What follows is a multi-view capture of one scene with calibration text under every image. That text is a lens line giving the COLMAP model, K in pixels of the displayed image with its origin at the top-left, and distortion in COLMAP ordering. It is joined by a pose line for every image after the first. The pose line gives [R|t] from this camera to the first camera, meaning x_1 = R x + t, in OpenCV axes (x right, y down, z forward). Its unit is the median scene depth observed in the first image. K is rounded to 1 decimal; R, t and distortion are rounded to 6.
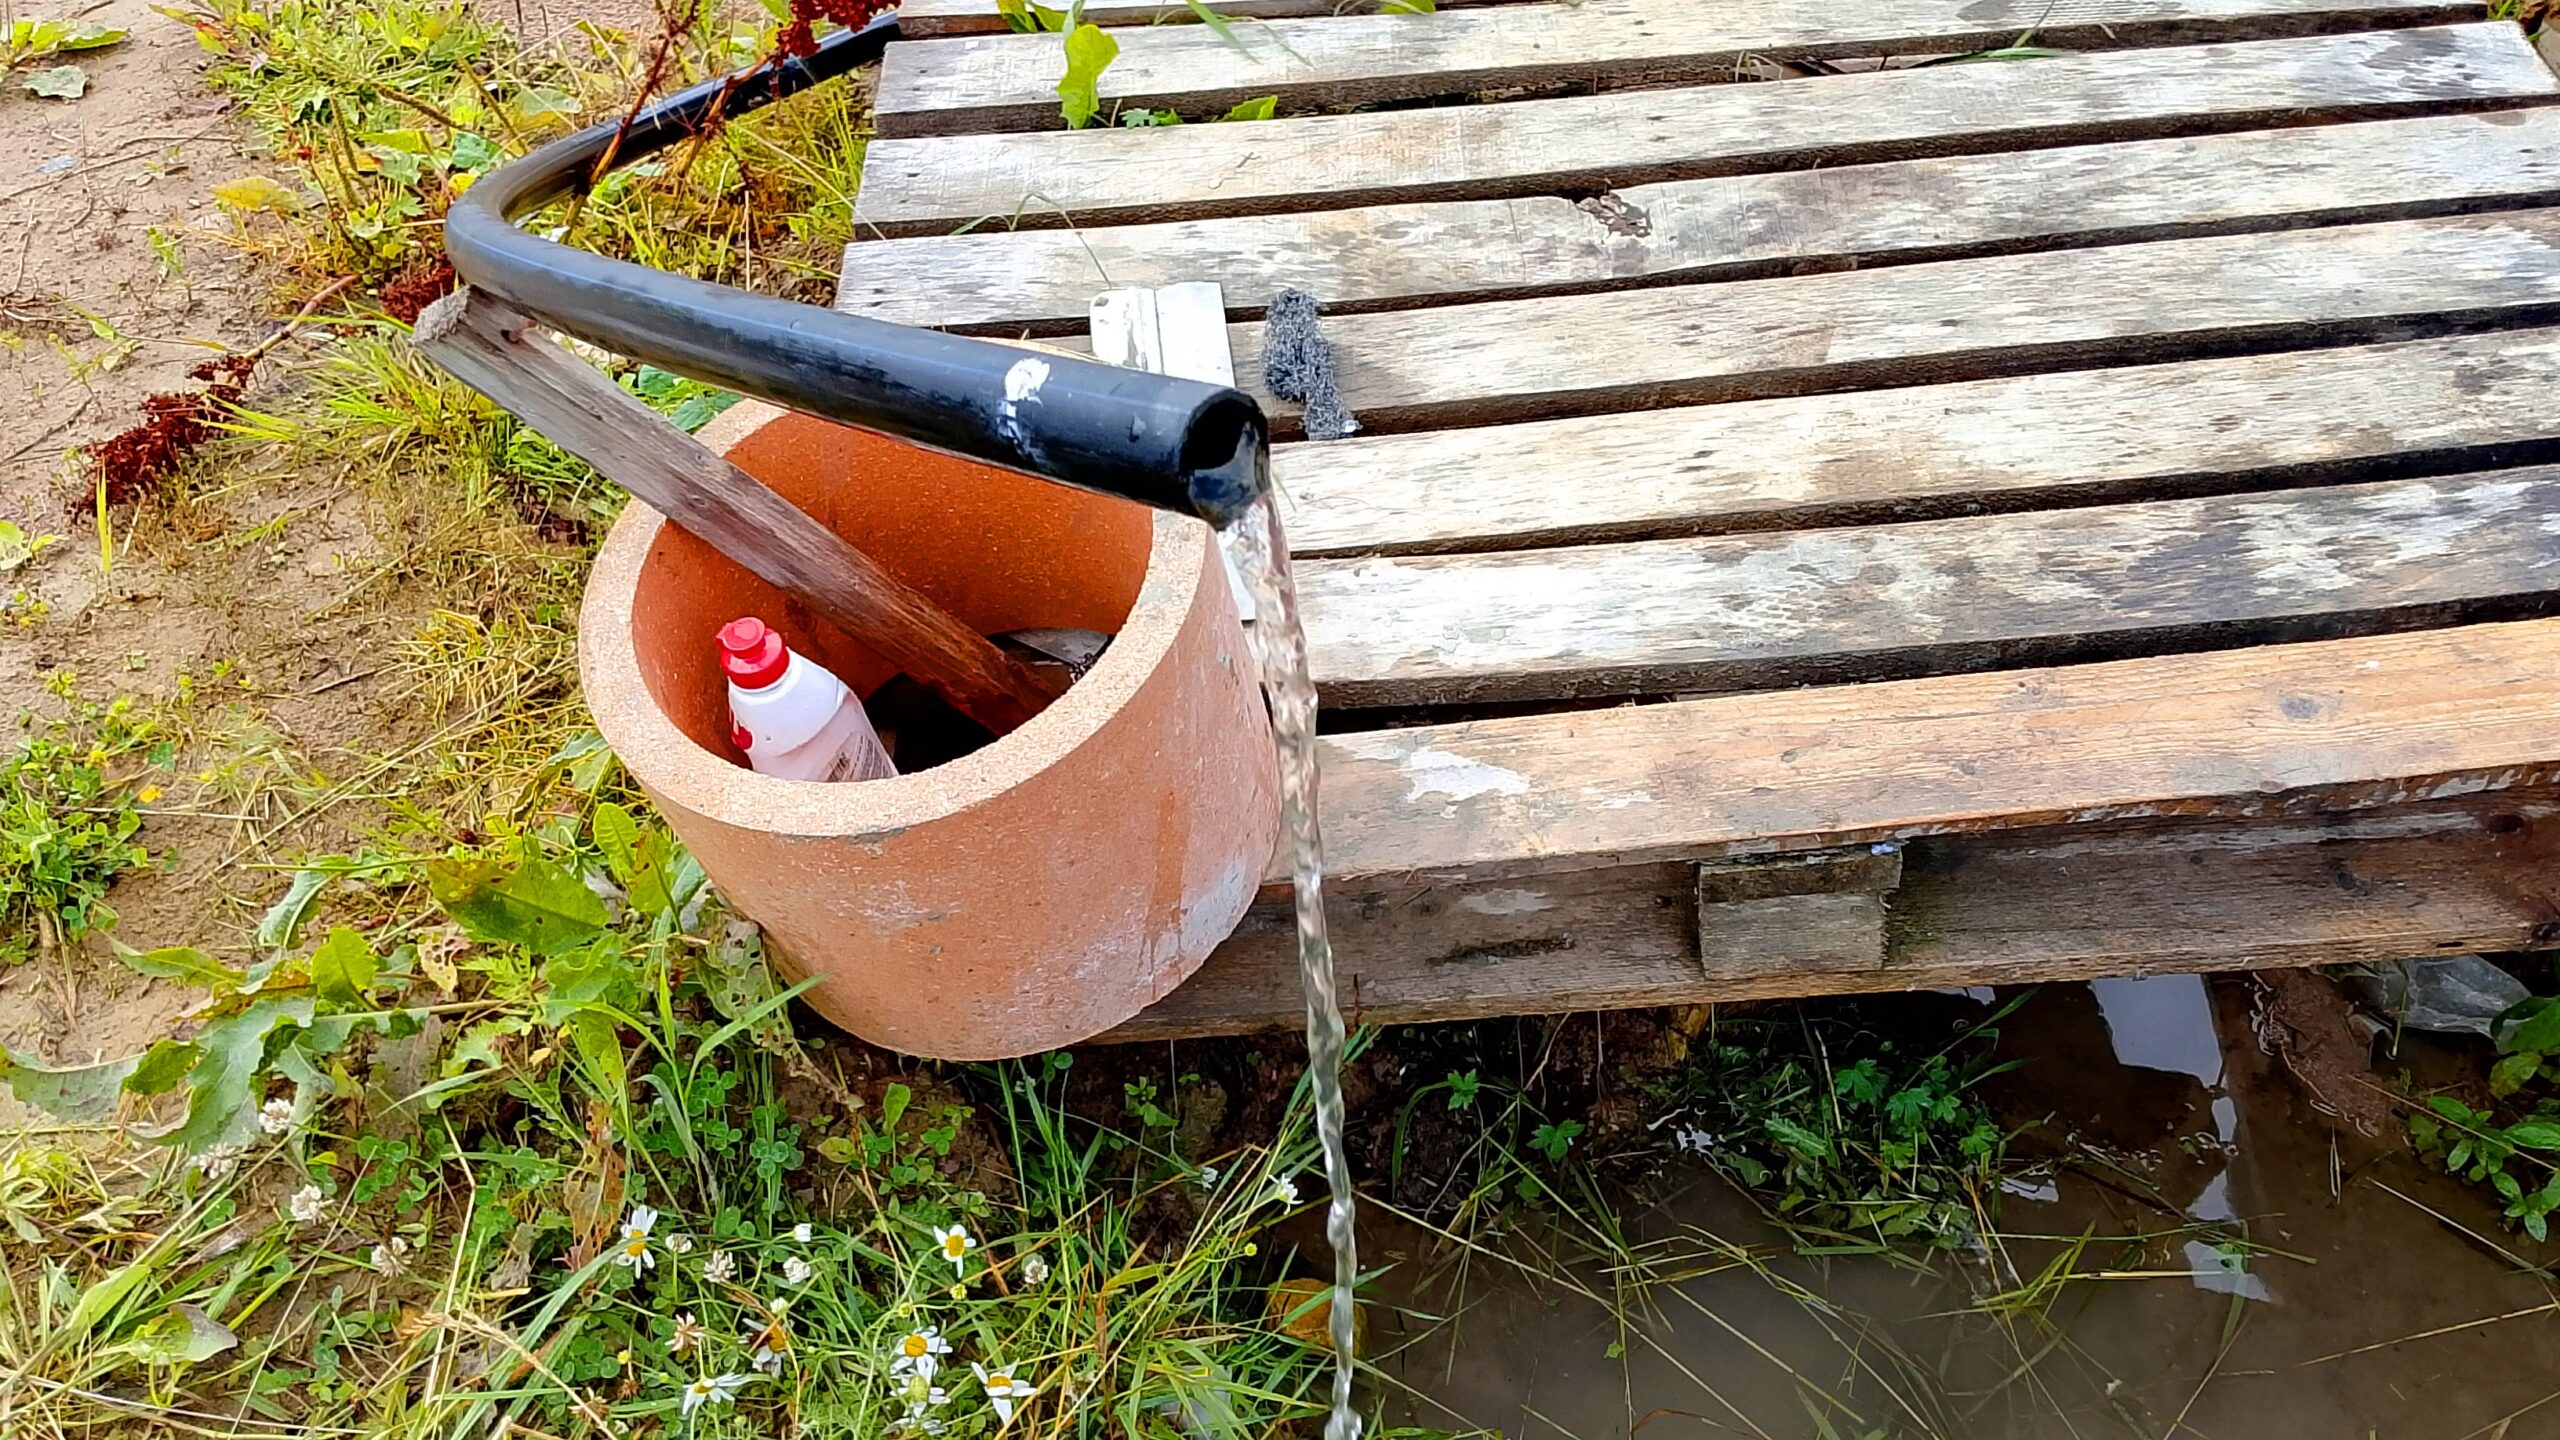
lens RADIAL K [[2136.6, 0, 1293.1], [0, 2136.6, 718.3], [0, 0, 1]] dist [0.126510, -0.197764]
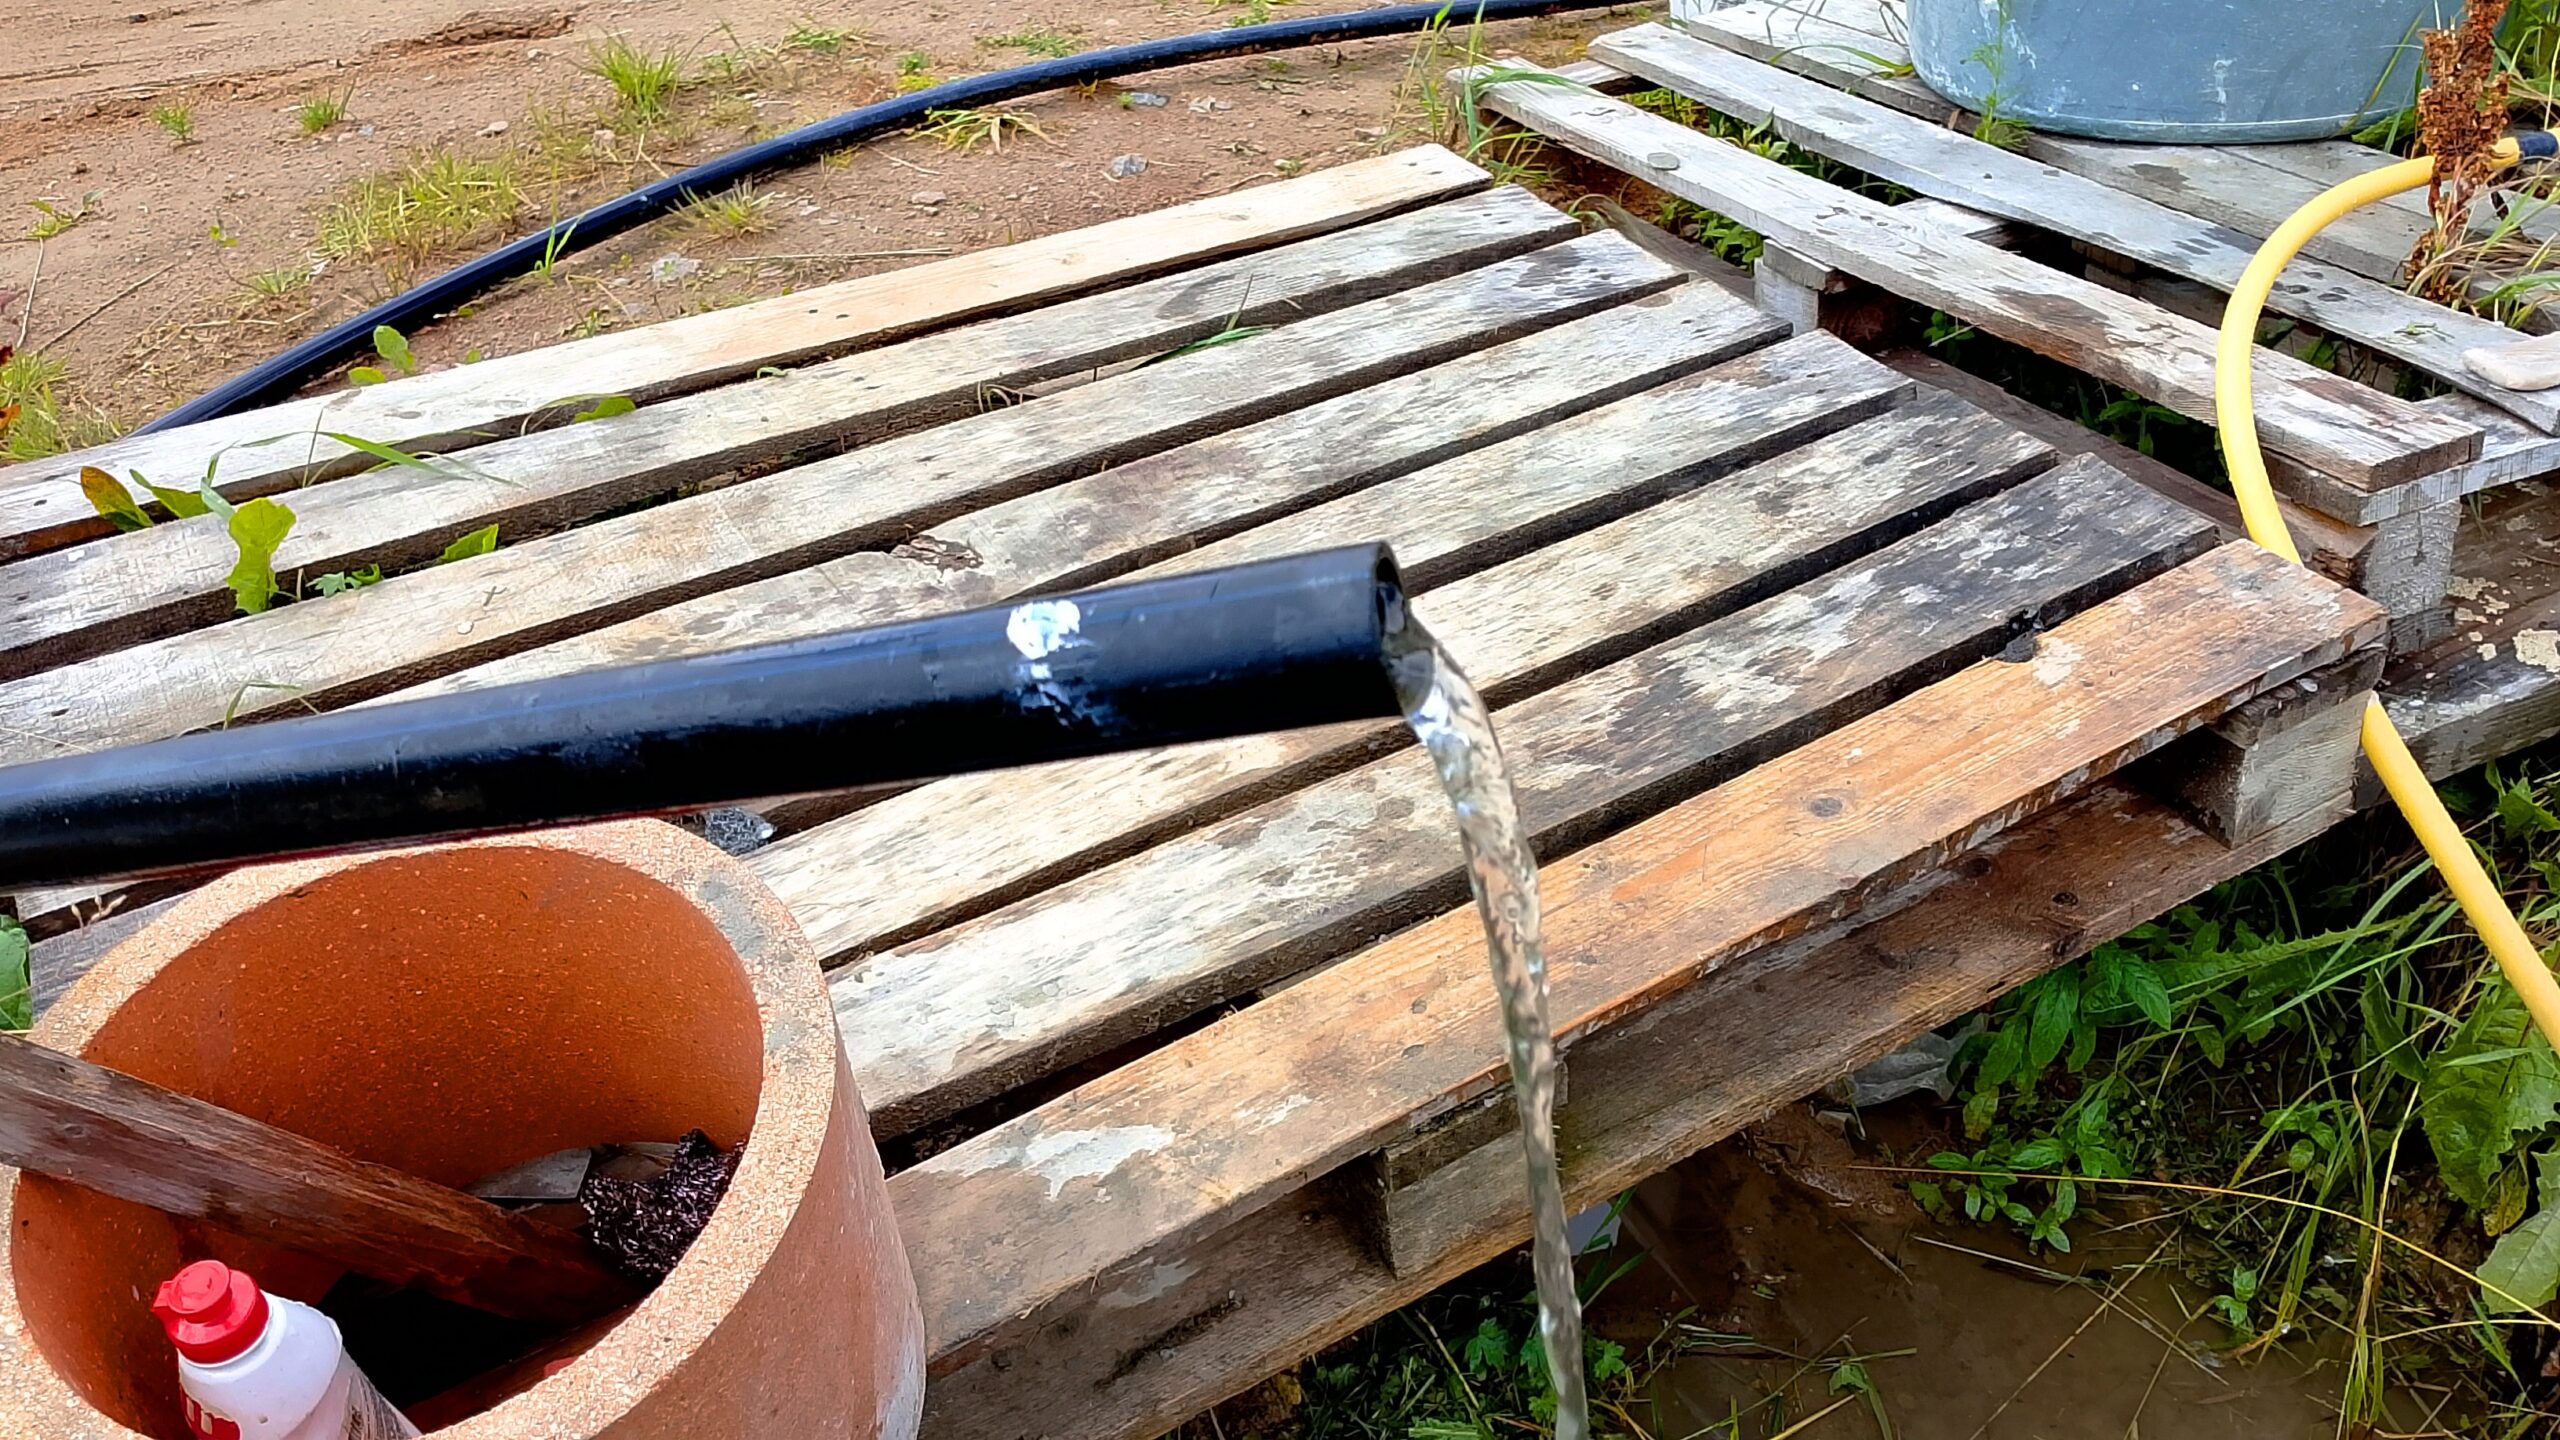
lens RADIAL K [[2136.6, 0, 1293.1], [0, 2136.6, 718.3], [0, 0, 1]] dist [0.126510, -0.197764]
pose [[0.867829, -0.255394, 0.426200, -0.150650], [0.330675, 0.937102, -0.111778, -0.011335], [-0.370846, 0.237938, 0.897696, 0.132677]]
